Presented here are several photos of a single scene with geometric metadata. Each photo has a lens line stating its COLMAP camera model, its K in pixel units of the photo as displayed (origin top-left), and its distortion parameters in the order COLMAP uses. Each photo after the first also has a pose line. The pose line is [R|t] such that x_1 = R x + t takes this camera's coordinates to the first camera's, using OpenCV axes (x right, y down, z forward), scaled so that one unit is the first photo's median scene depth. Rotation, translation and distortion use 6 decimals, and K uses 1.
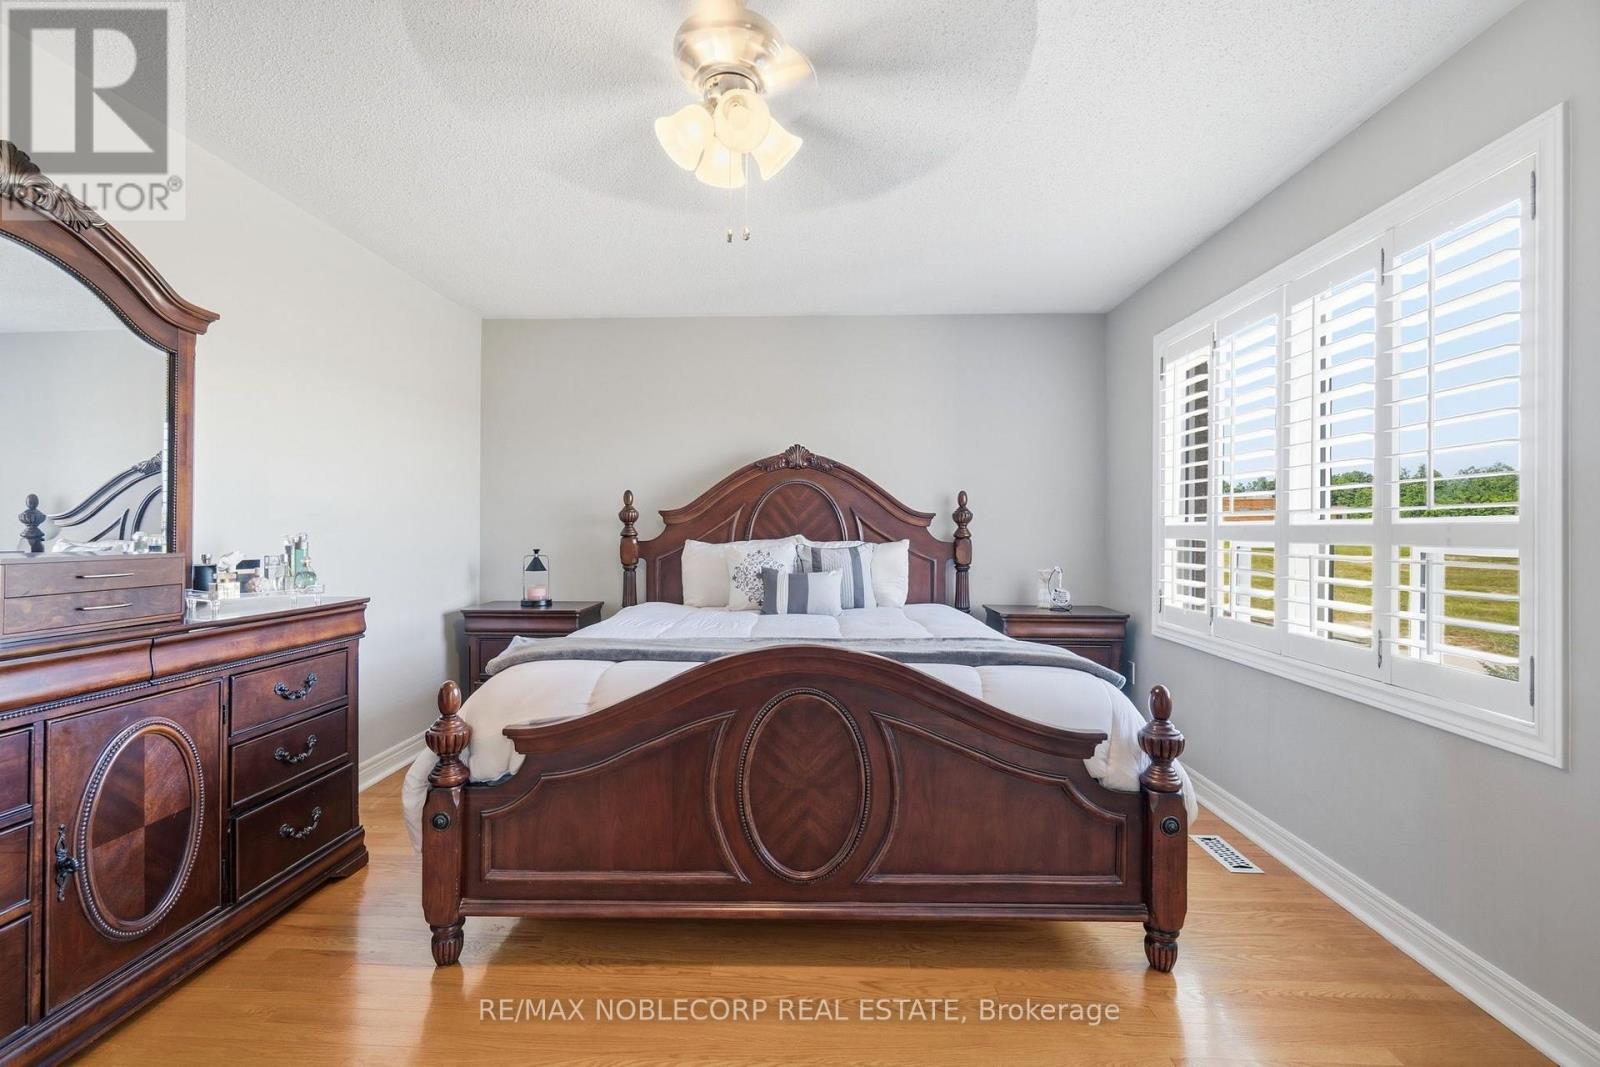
lens RADIAL K [[708.6, 0, 789.7], [0, 708.6, 534.5], [0, 0, 1]] dist [-0.001176, -0.000236]
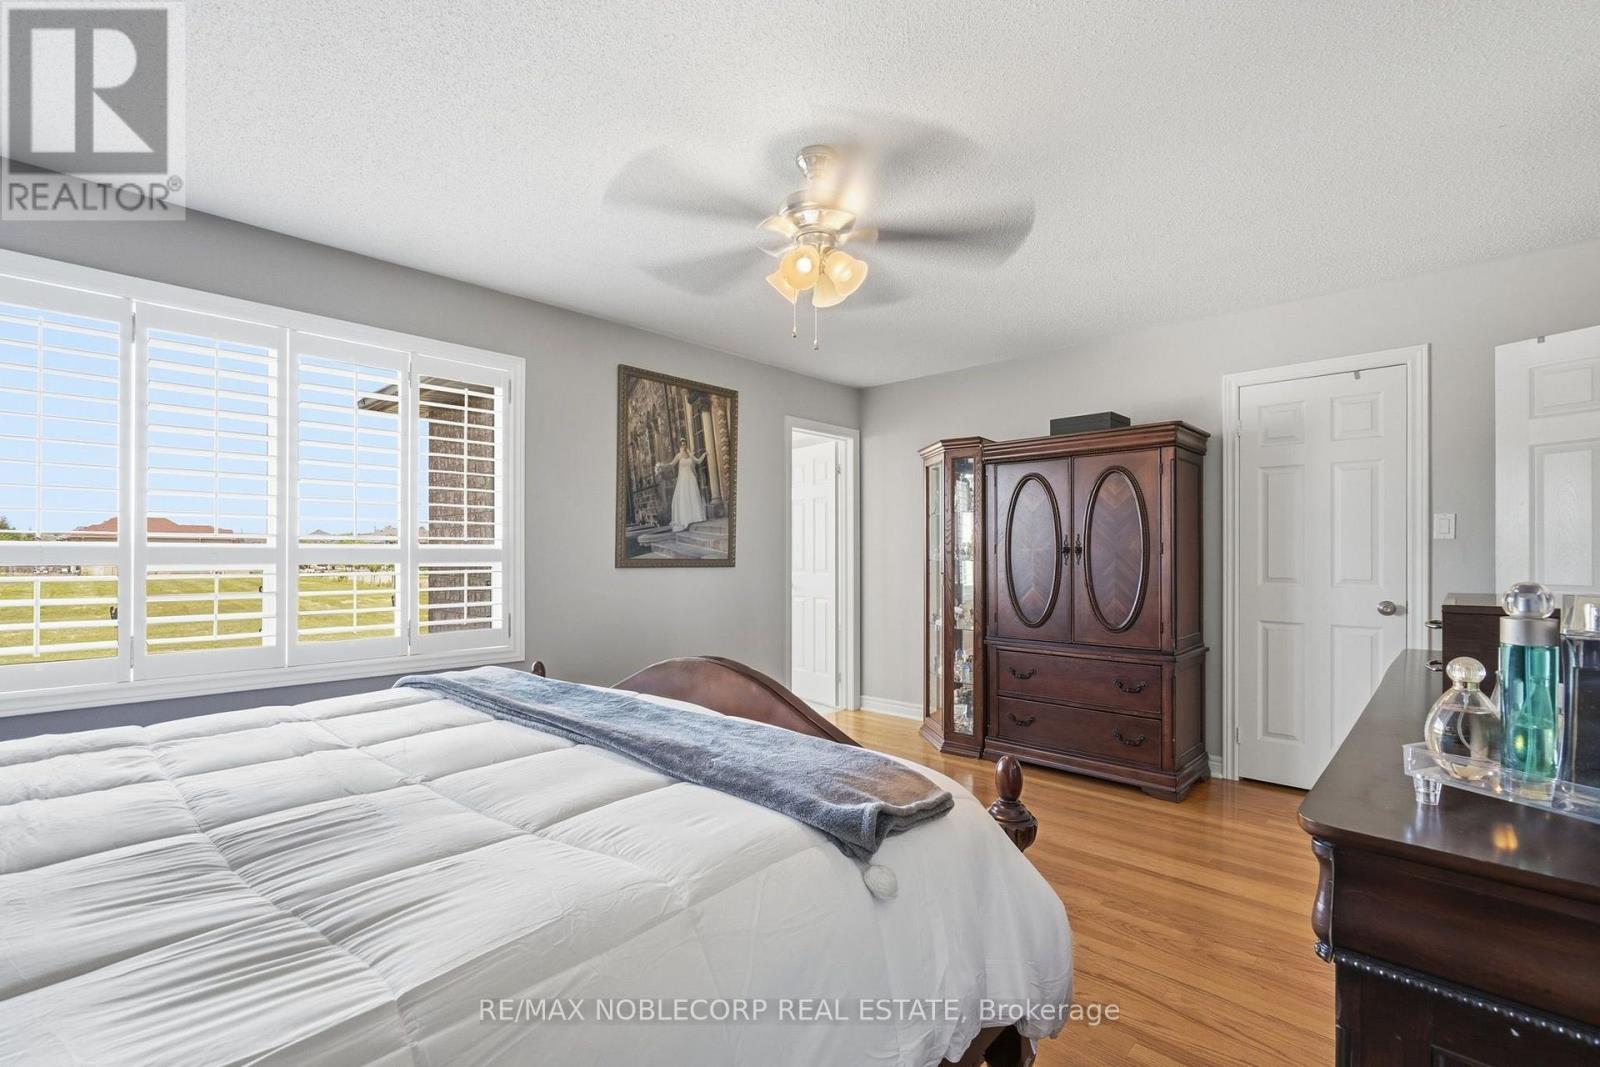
lens RADIAL K [[710.8, 0, 799.6], [0, 710.8, 555.9], [0, 0, 1]] dist [-0.000309, -0.000054]
pose [[-0.753146, -0.003942, 0.657841, -0.418686], [0.002122, 0.999962, 0.008422, -0.005169], [-0.657850, 0.007739, -0.753109, 0.879391]]
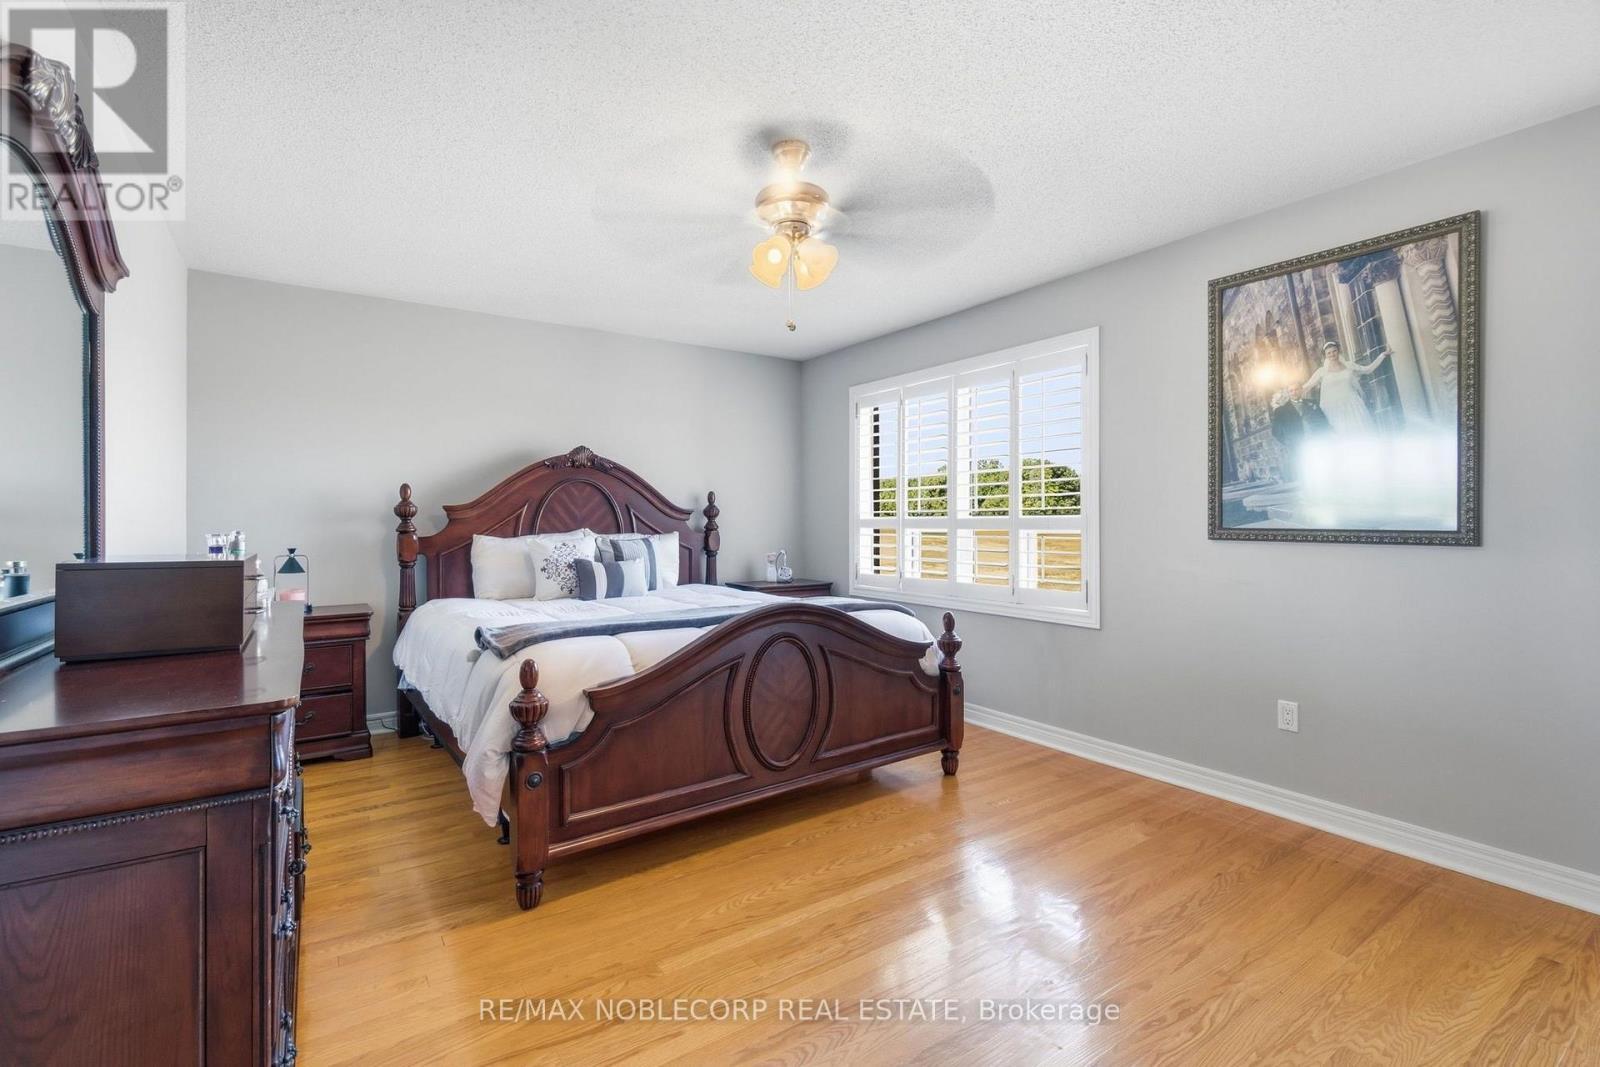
lens RADIAL K [[709.8, 0, 800.0], [0, 709.8, 533.5], [0, 0, 1]] dist [-0.000765, -0.000277]
pose [[0.798902, -0.016143, 0.601245, -0.409643], [0.010870, 0.999864, 0.012402, -0.001858], [-0.601364, -0.003373, 0.798968, -0.085759]]
